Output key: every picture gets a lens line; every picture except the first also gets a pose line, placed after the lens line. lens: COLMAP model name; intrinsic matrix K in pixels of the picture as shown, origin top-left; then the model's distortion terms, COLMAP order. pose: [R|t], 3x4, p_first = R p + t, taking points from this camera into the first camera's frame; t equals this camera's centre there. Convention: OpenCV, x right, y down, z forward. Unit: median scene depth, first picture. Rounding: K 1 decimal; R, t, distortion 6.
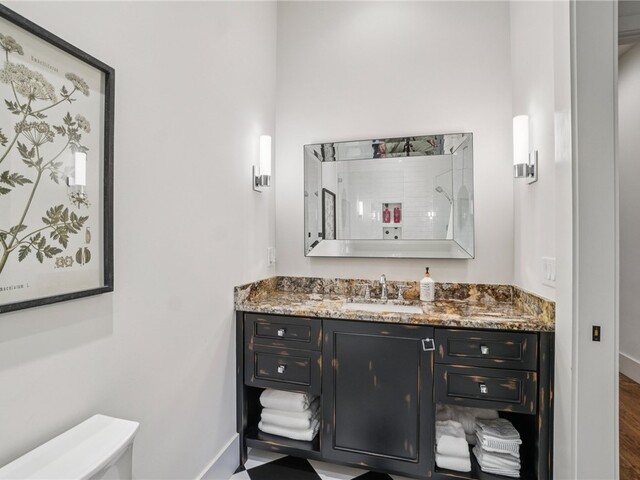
lens RADIAL K [[319.6, 0, 320.4], [0, 319.6, 234.9], [0, 0, 1]] dist [-0.057395, 0.020529]
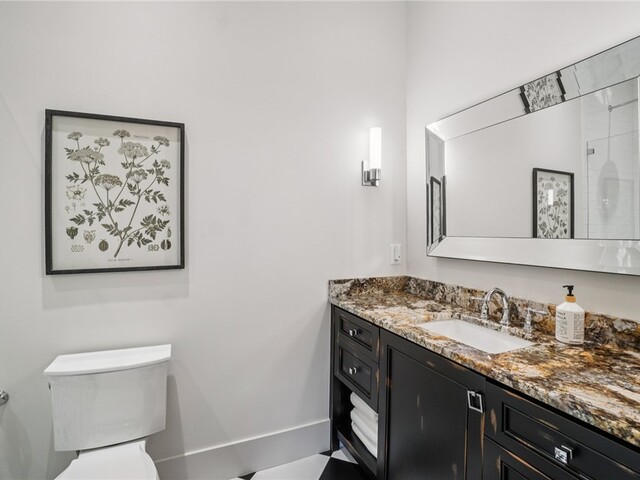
lens RADIAL K [[319.6, 0, 320.4], [0, 319.6, 234.9], [0, 0, 1]] dist [-0.057395, 0.020529]
pose [[0.623730, 0.003786, -0.781631, 0.968096], [0.005190, 0.999946, 0.008984, 0.004418], [0.781623, -0.009660, 0.623677, 0.551846]]
